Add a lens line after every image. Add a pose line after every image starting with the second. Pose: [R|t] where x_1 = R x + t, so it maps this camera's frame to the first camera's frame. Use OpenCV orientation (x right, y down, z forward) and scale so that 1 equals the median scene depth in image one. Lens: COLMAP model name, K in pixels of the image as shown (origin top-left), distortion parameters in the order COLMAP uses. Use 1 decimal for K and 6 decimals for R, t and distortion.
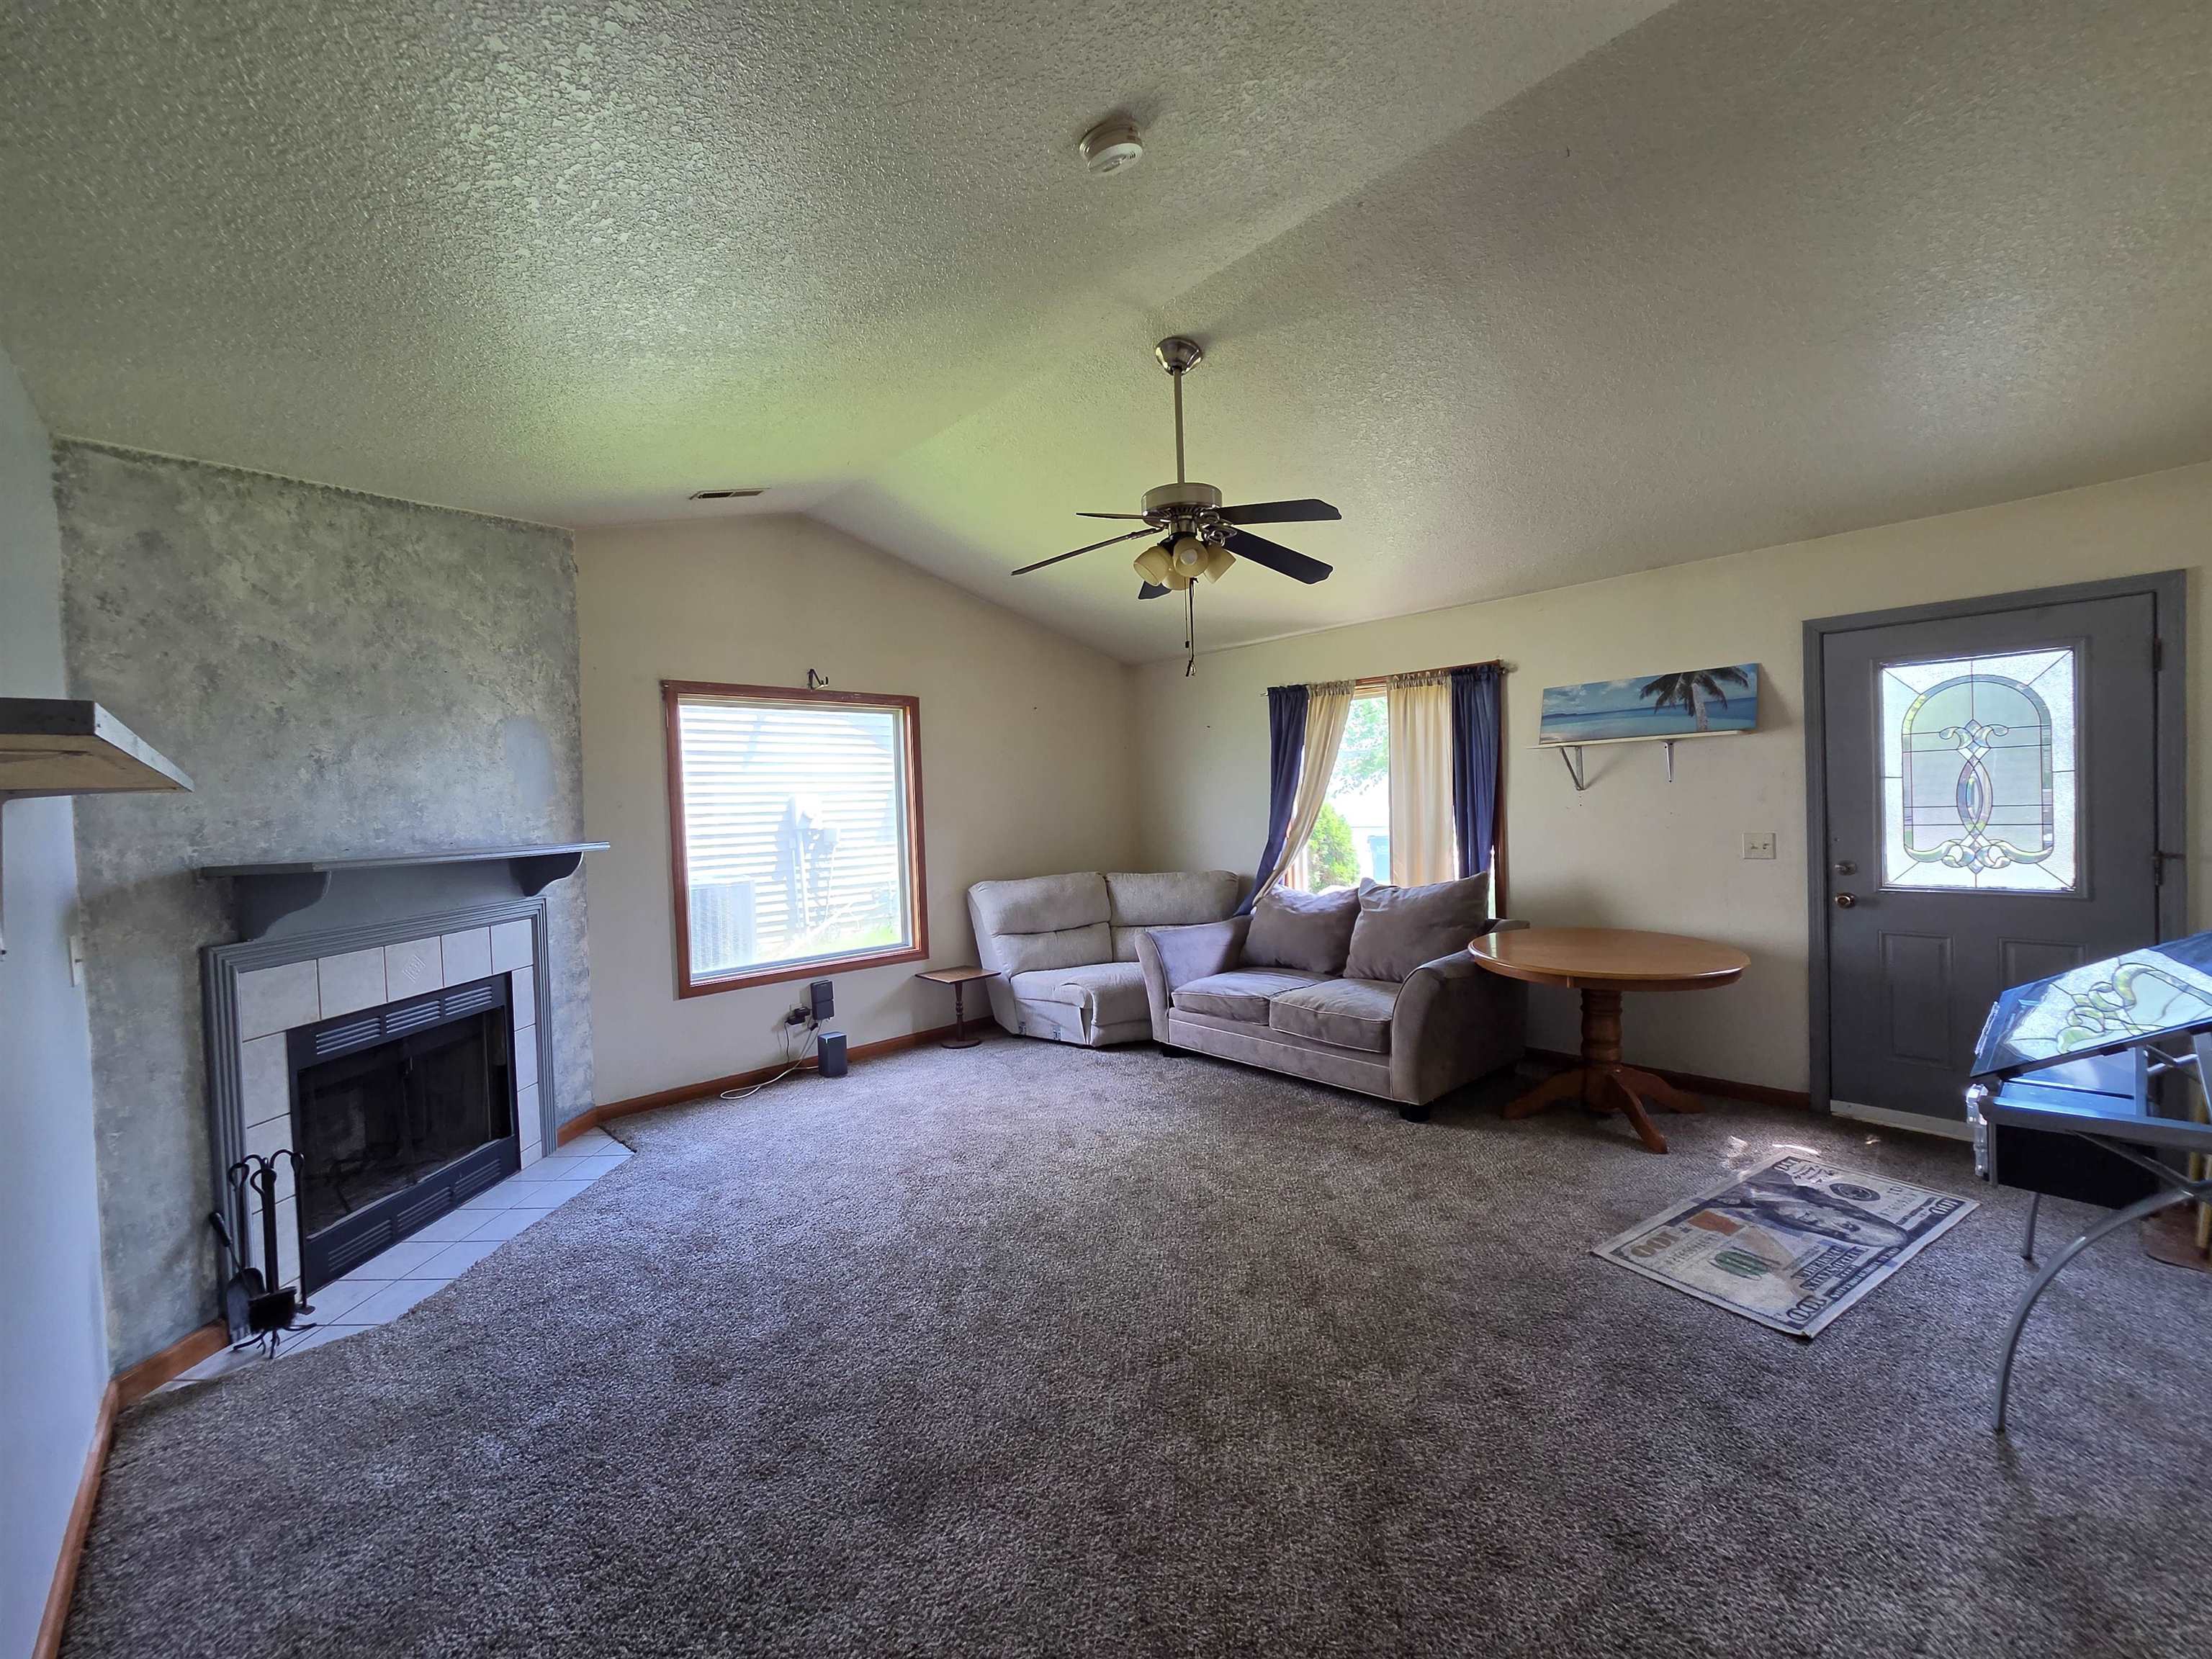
lens RADIAL K [[906.8, 0, 1102.2], [0, 906.8, 825.4], [0, 0, 1]] dist [0.001086, -0.001320]
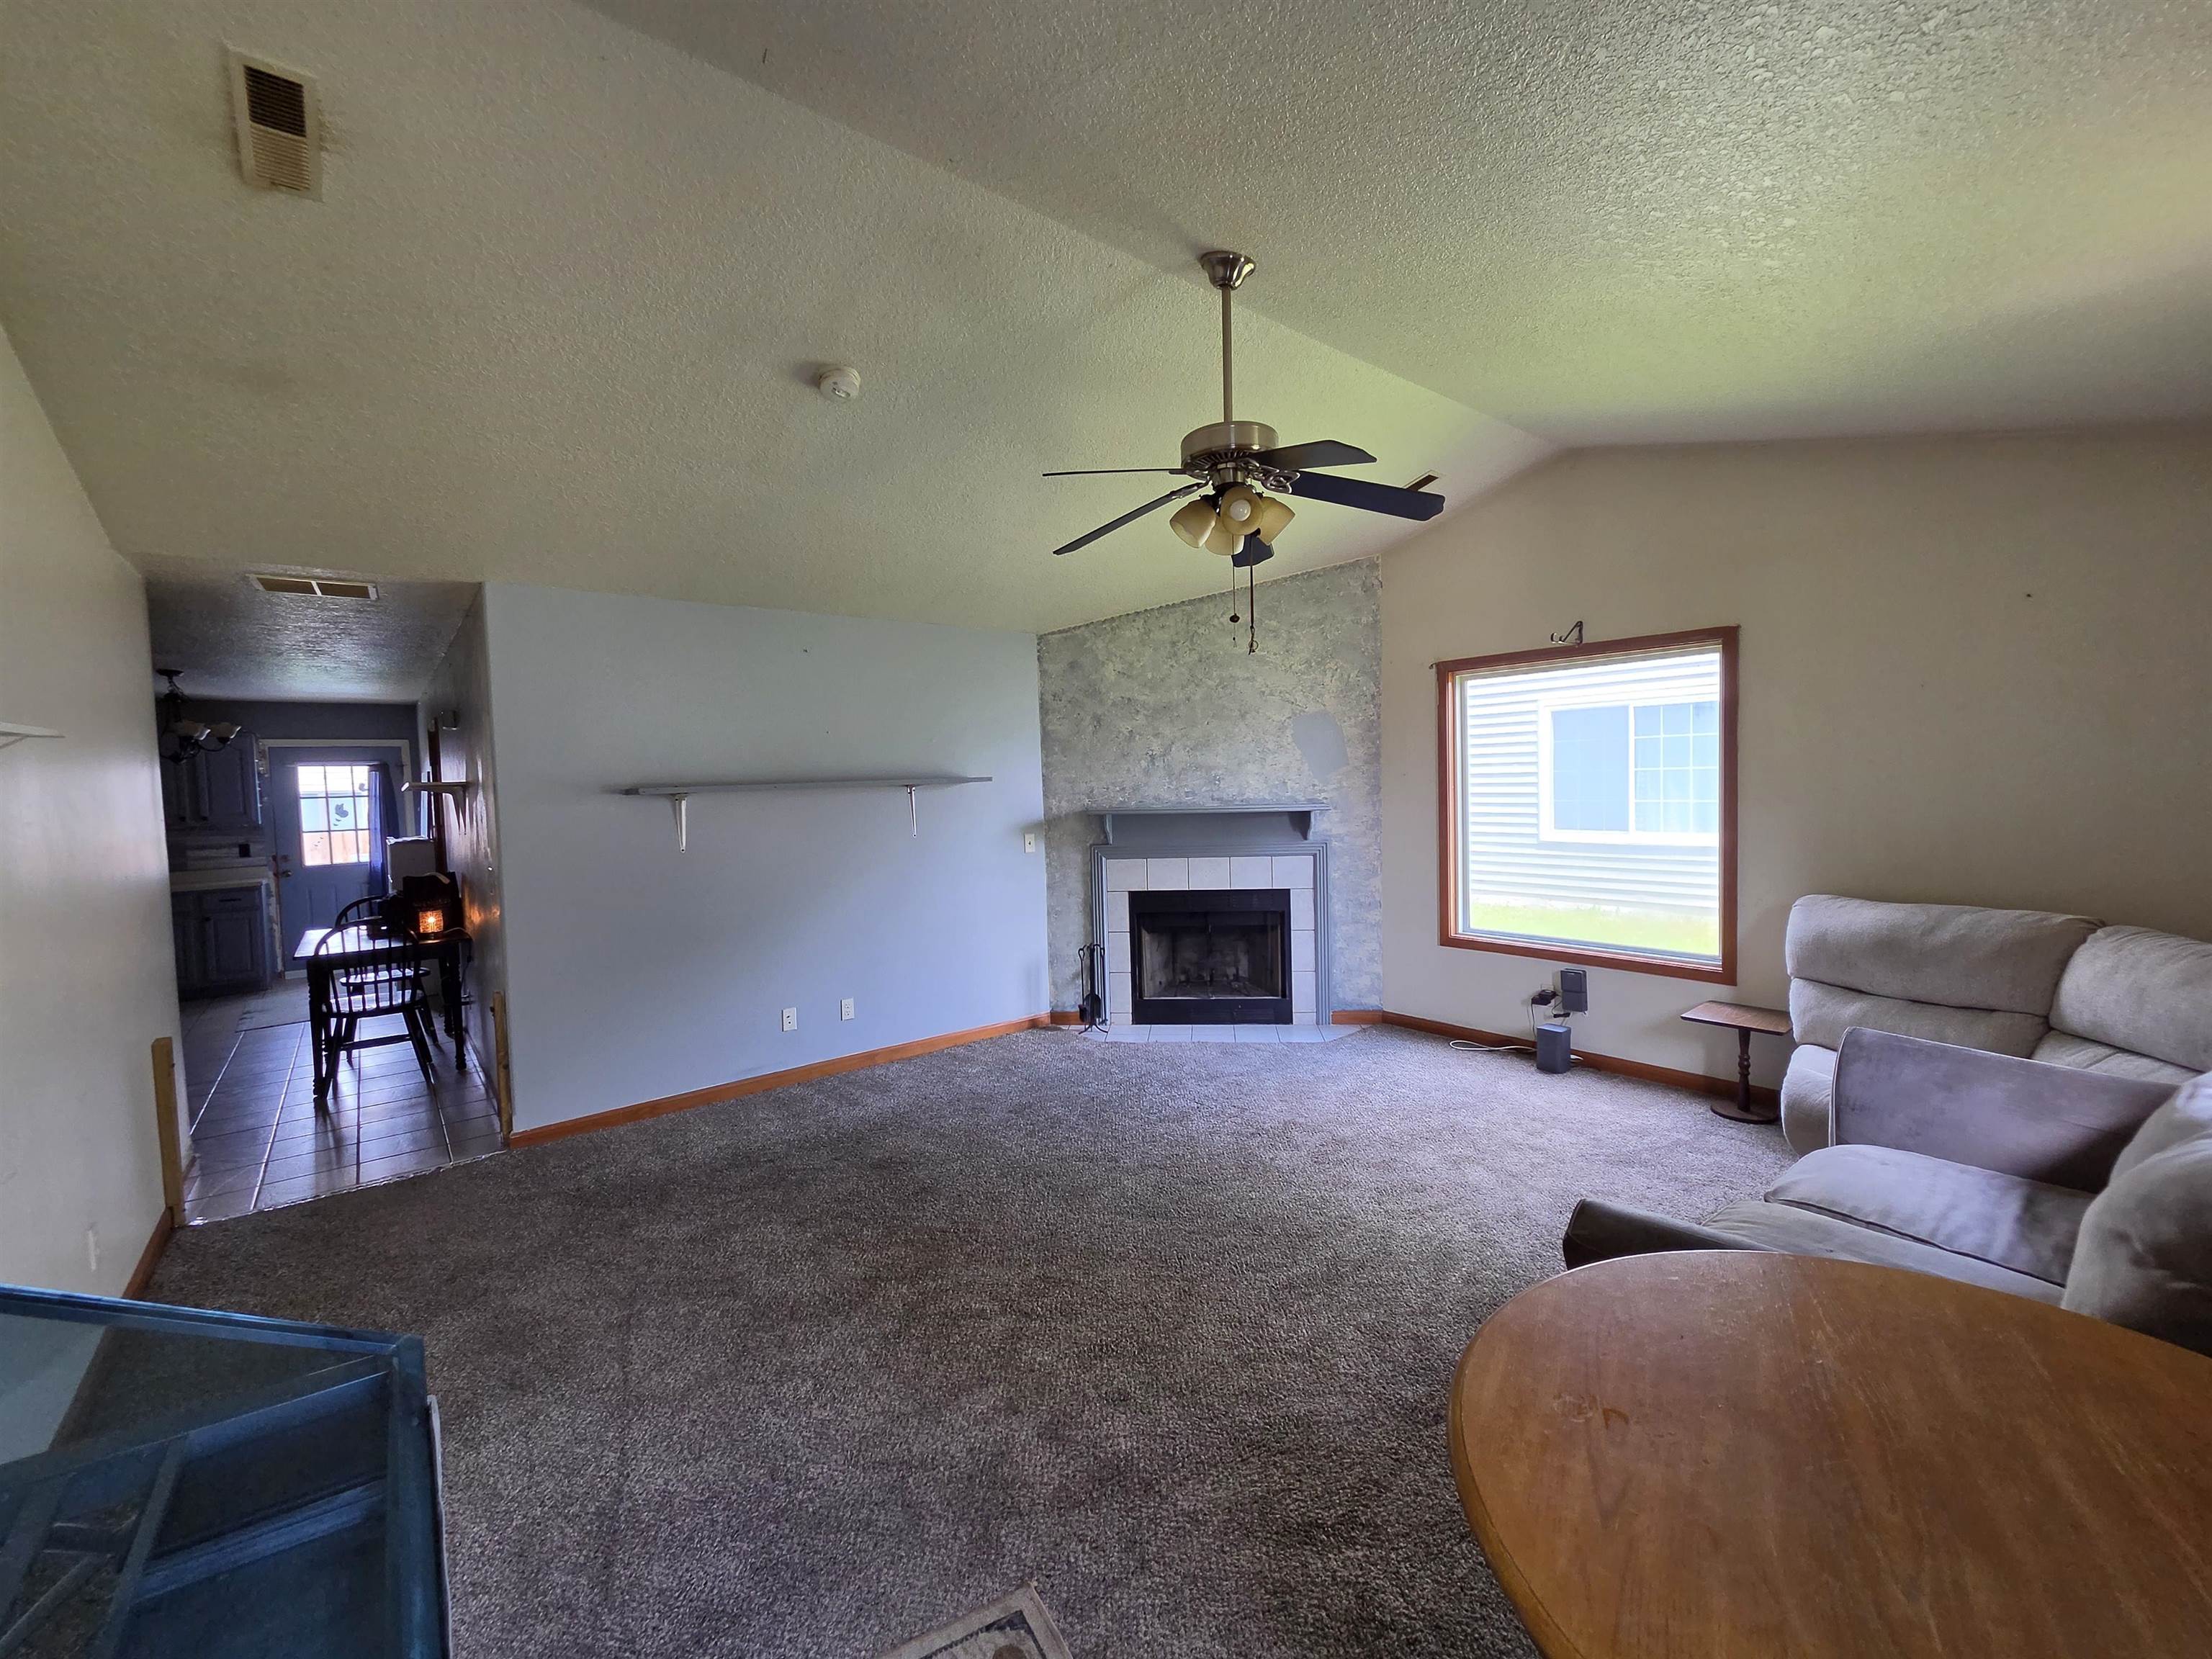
lens RADIAL K [[906.8, 0, 1119.2], [0, 906.8, 817.3], [0, 0, 1]] dist [0.001086, -0.001320]
pose [[-0.053019, 0.076591, -0.995652, 0.900922], [0.005722, 0.997061, 0.076395, -0.075839], [0.998577, -0.001647, -0.053302, 0.890756]]
